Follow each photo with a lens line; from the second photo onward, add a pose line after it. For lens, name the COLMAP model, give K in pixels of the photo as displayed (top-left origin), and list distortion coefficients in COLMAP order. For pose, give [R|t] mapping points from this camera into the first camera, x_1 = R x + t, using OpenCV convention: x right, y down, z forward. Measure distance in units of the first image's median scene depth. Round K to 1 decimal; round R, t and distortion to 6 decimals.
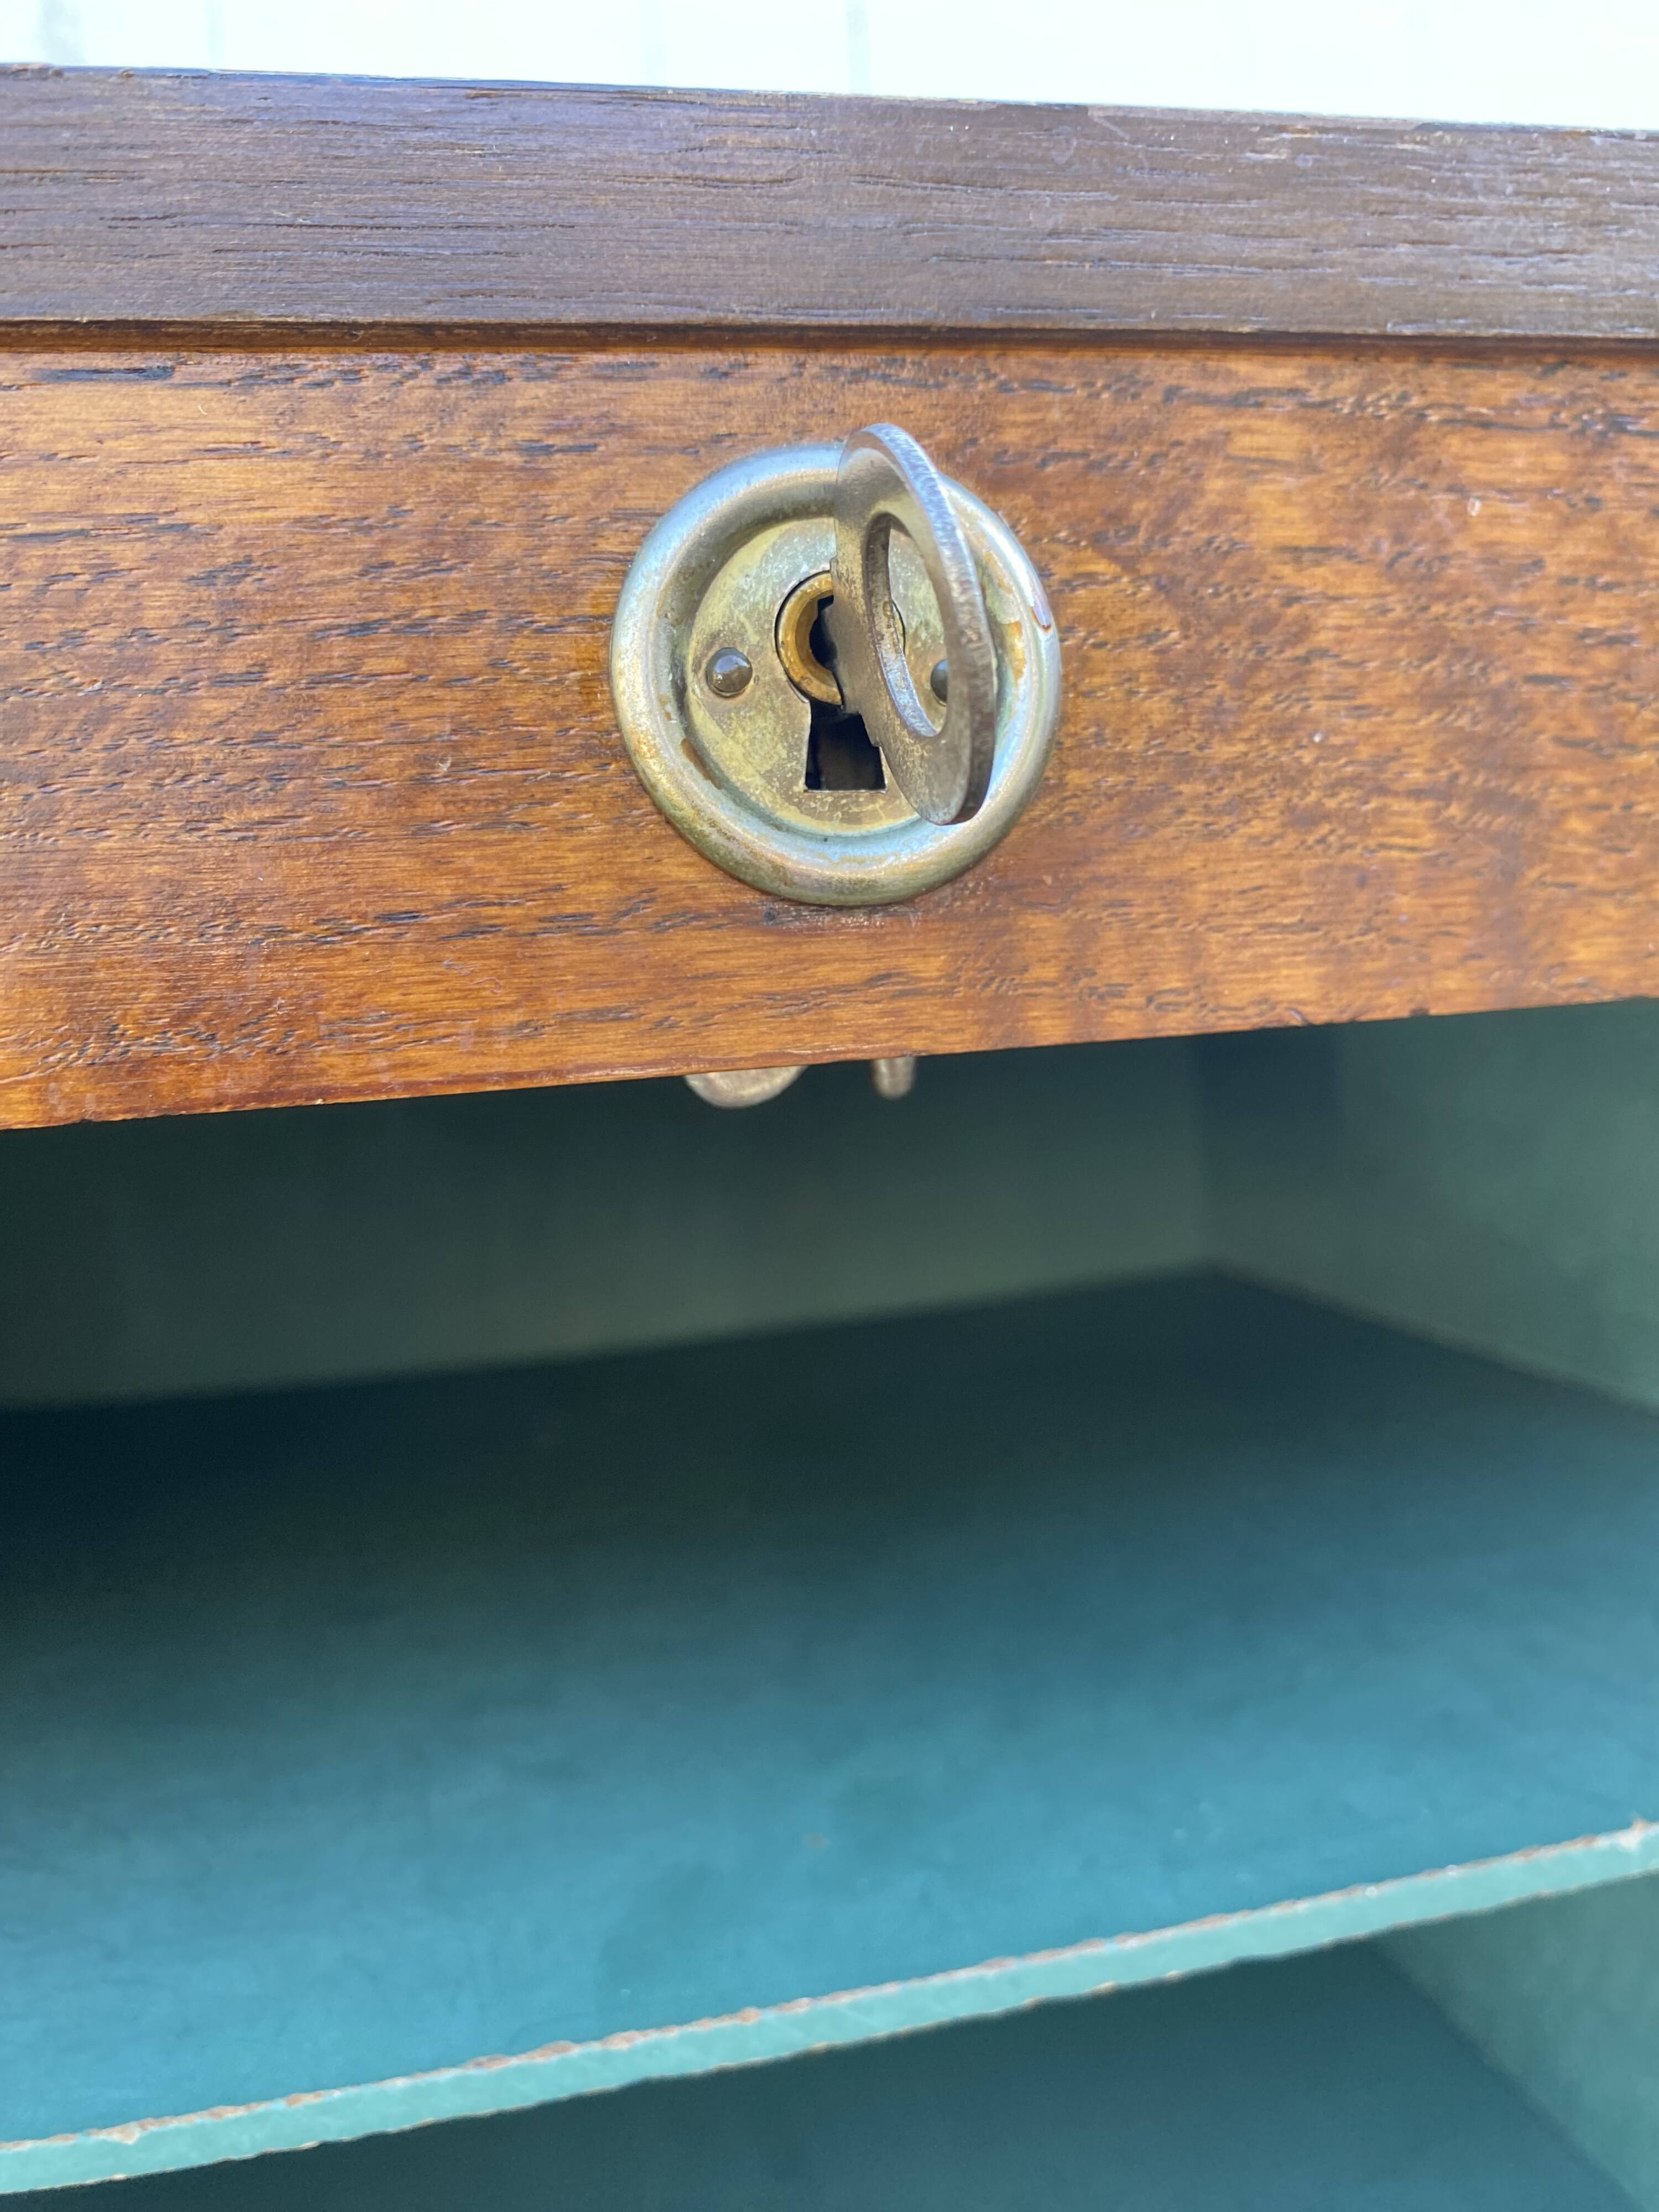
lens RADIAL K [[1695.8, 0, 858.4], [0, 1695.8, 1058.2], [0, 0, 1]] dist [0.019237, -0.016894]
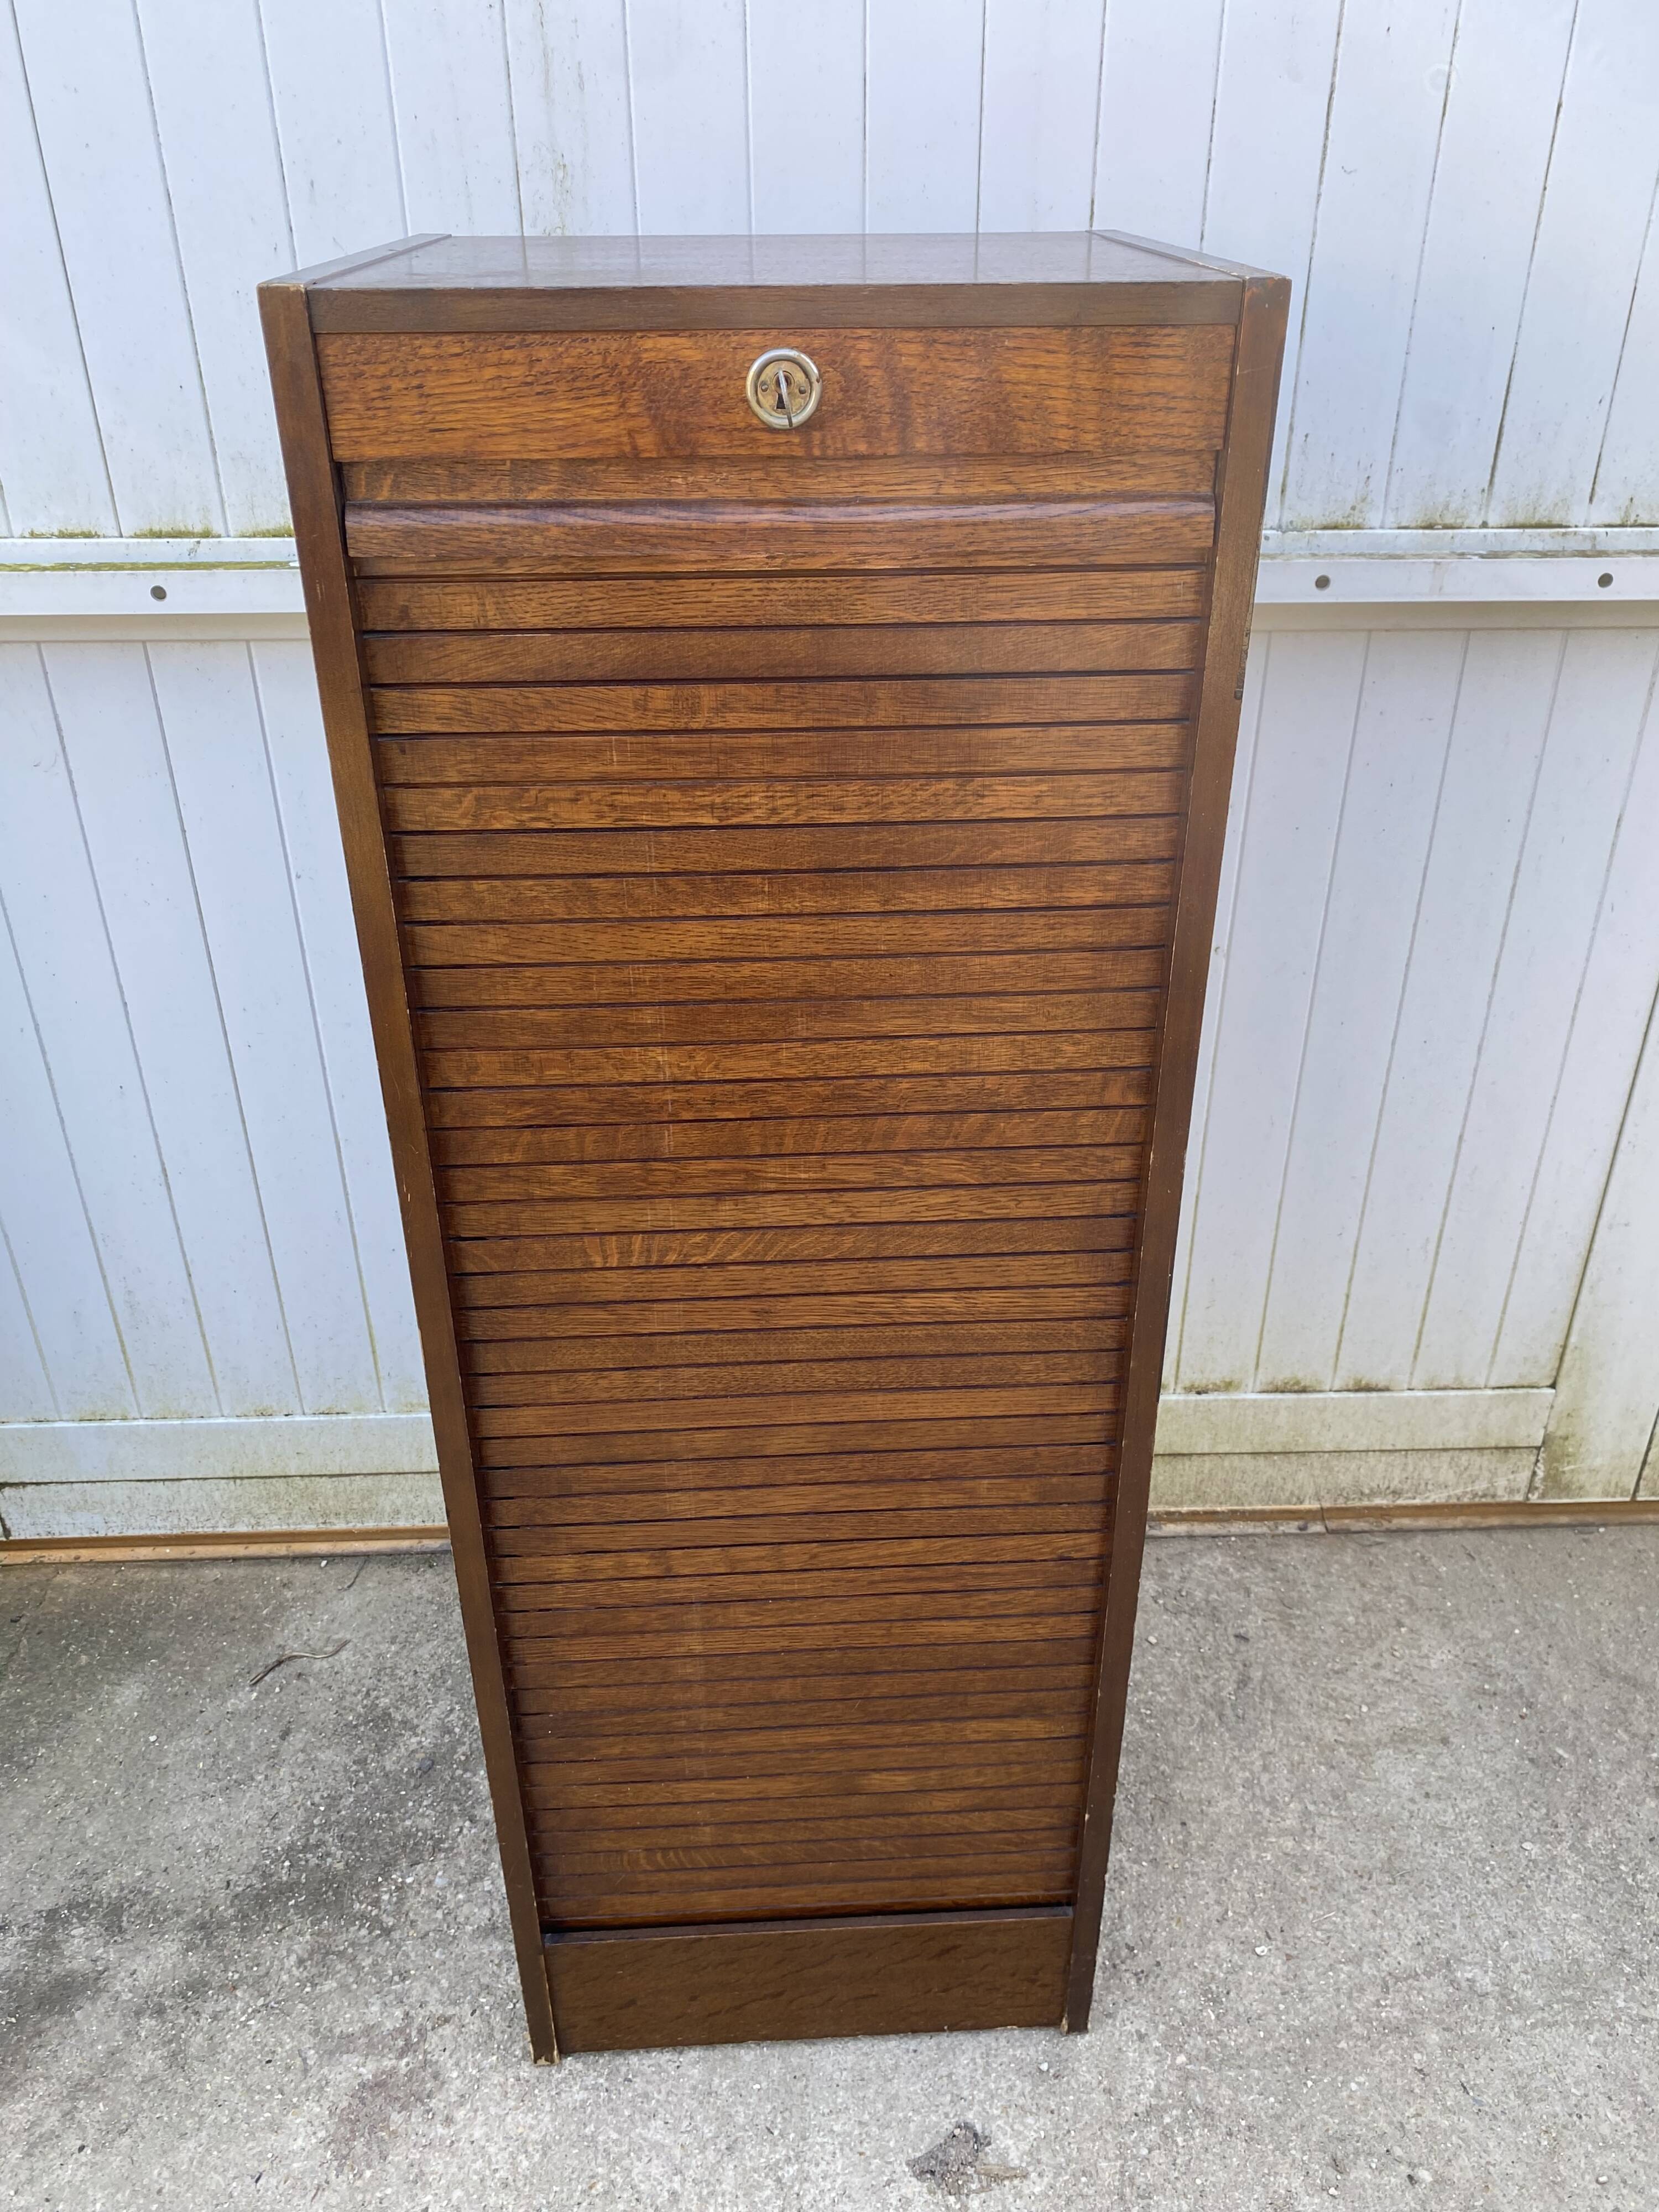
lens RADIAL K [[1695.8, 0, 851.2], [0, 1695.8, 1086.0], [0, 0, 1]] dist [0.019237, -0.016894]
pose [[0.983052, 0.143634, -0.113924, 1.195089], [-0.073980, 0.879380, 0.470338, -0.852637], [0.167739, -0.453938, 0.875102, -5.053053]]
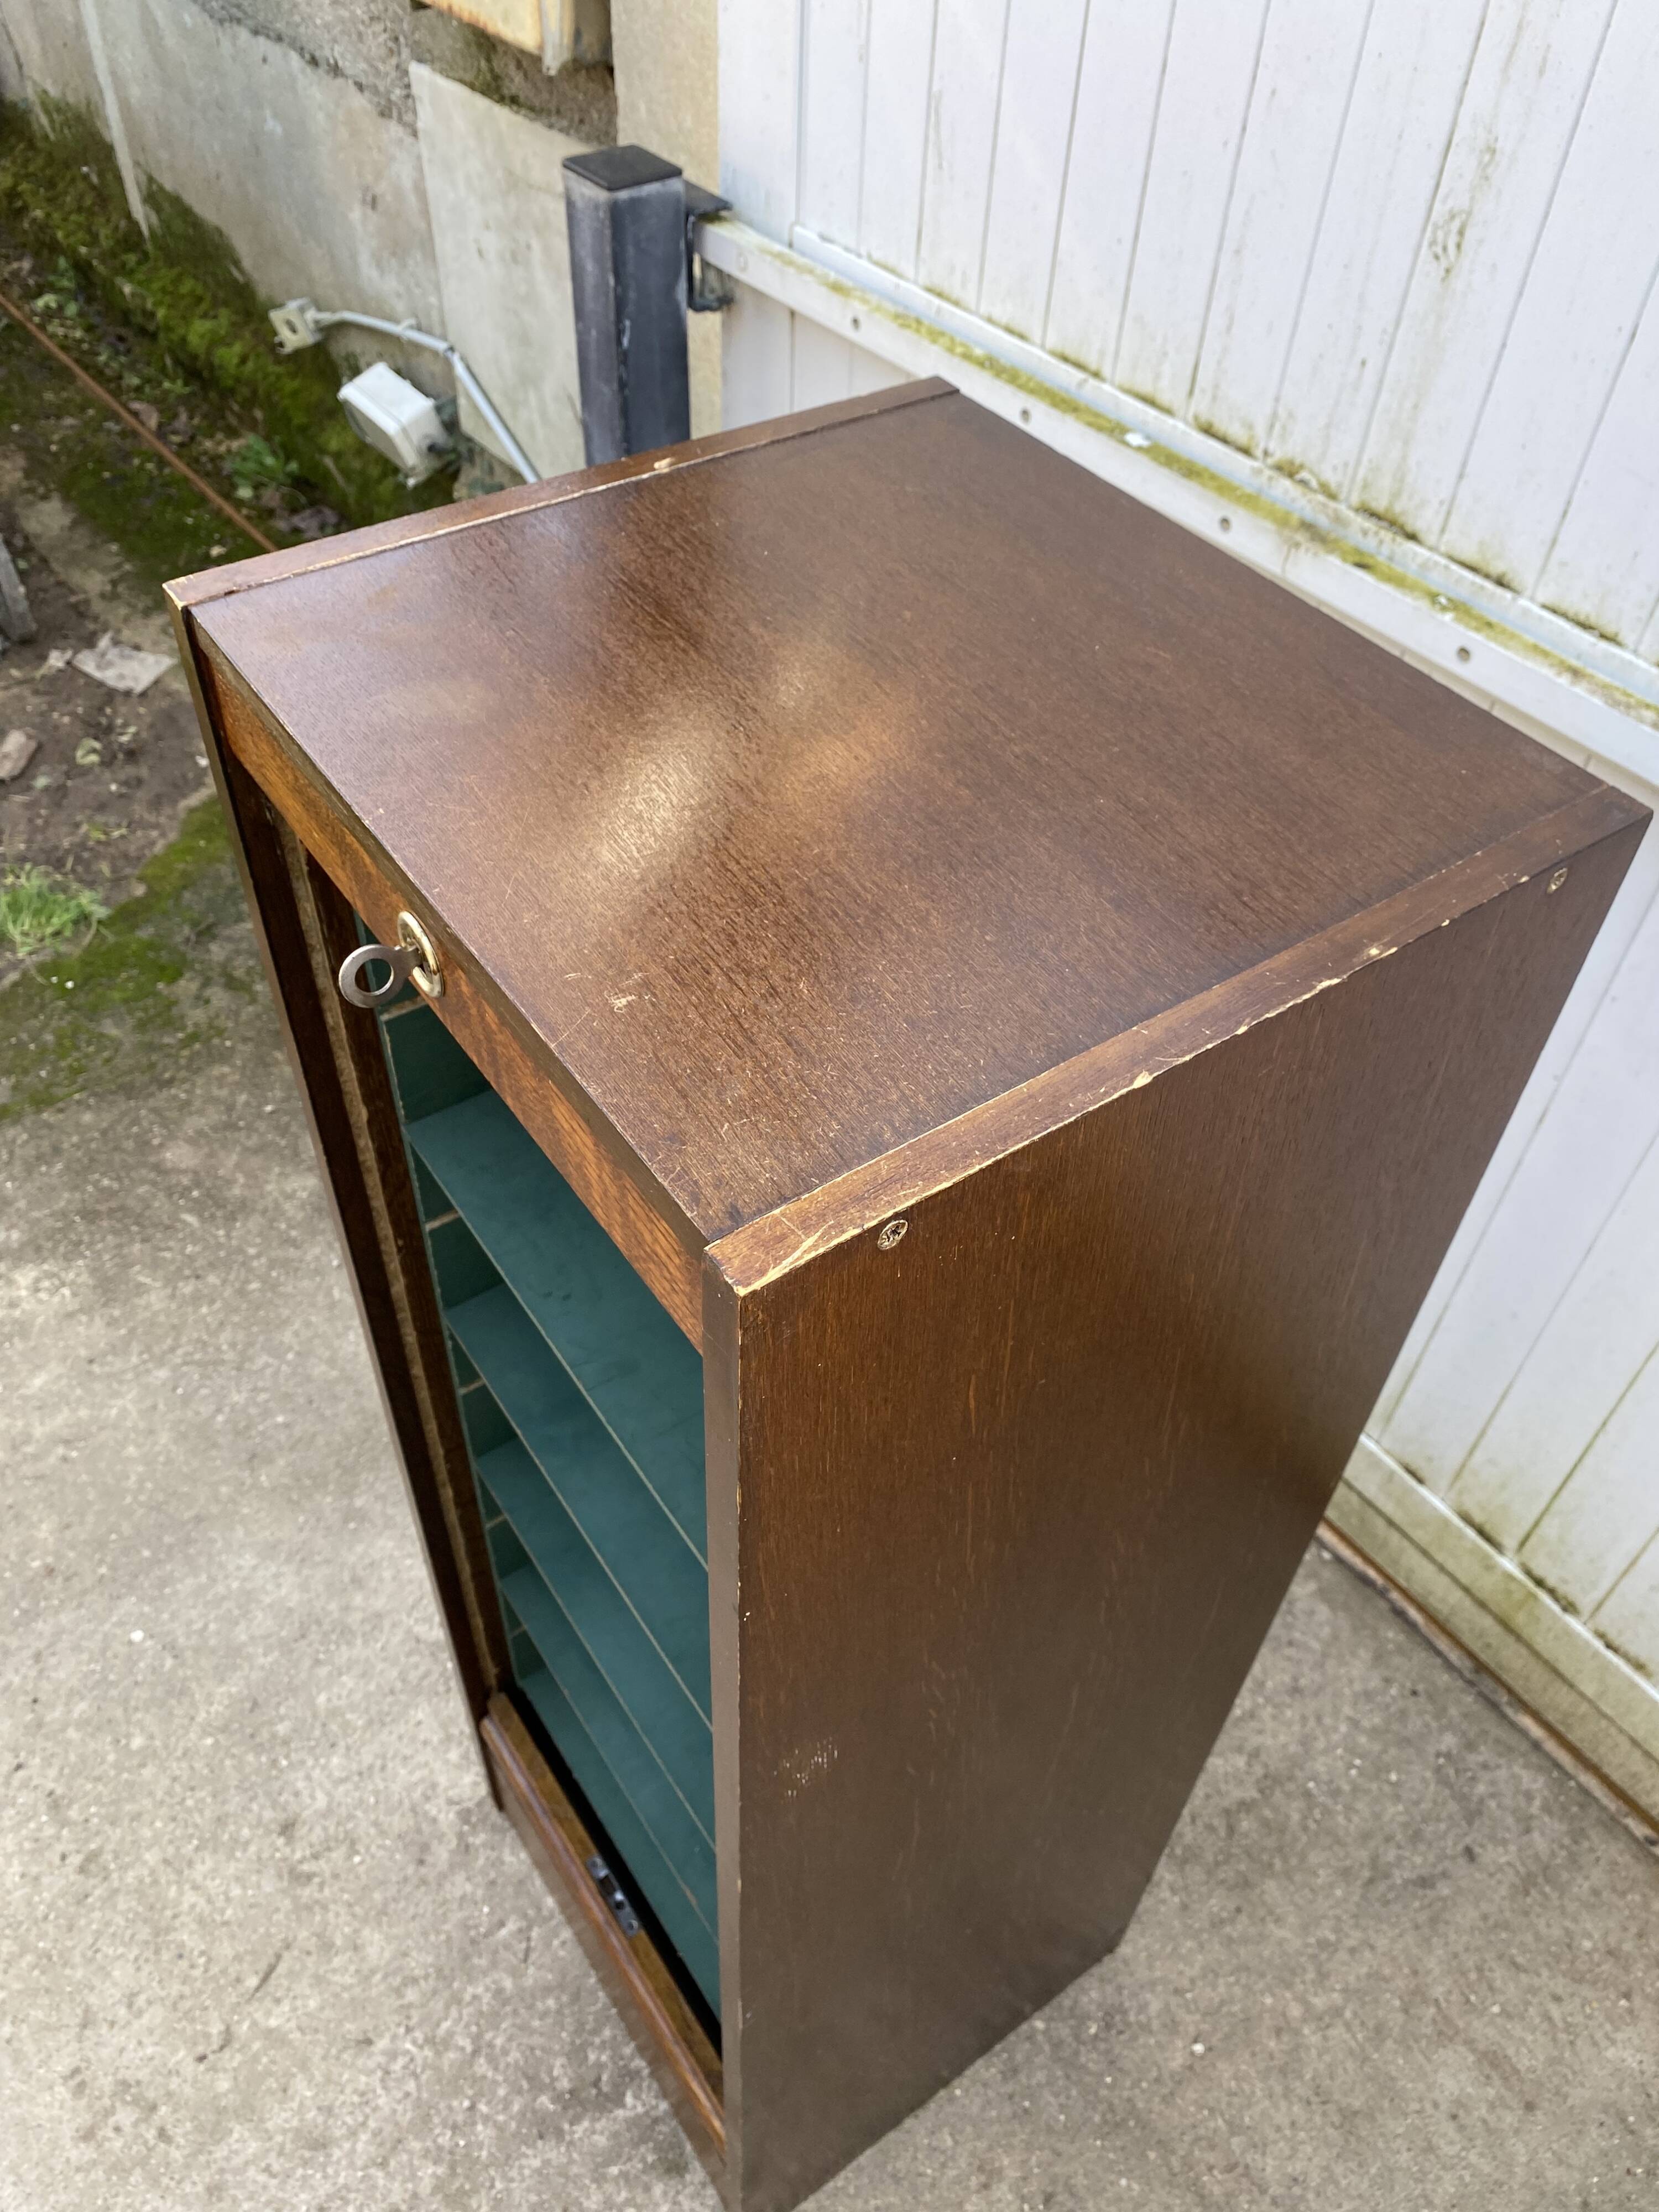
lens RADIAL K [[1695.8, 0, 848.2], [0, 1695.8, 1070.0], [0, 0, 1]] dist [0.019237, -0.016894]
pose [[0.453178, 0.699896, -0.552064, 4.026525], [-0.109891, 0.658448, 0.744561, -3.556770], [0.884621, -0.276752, 0.375306, -2.085559]]
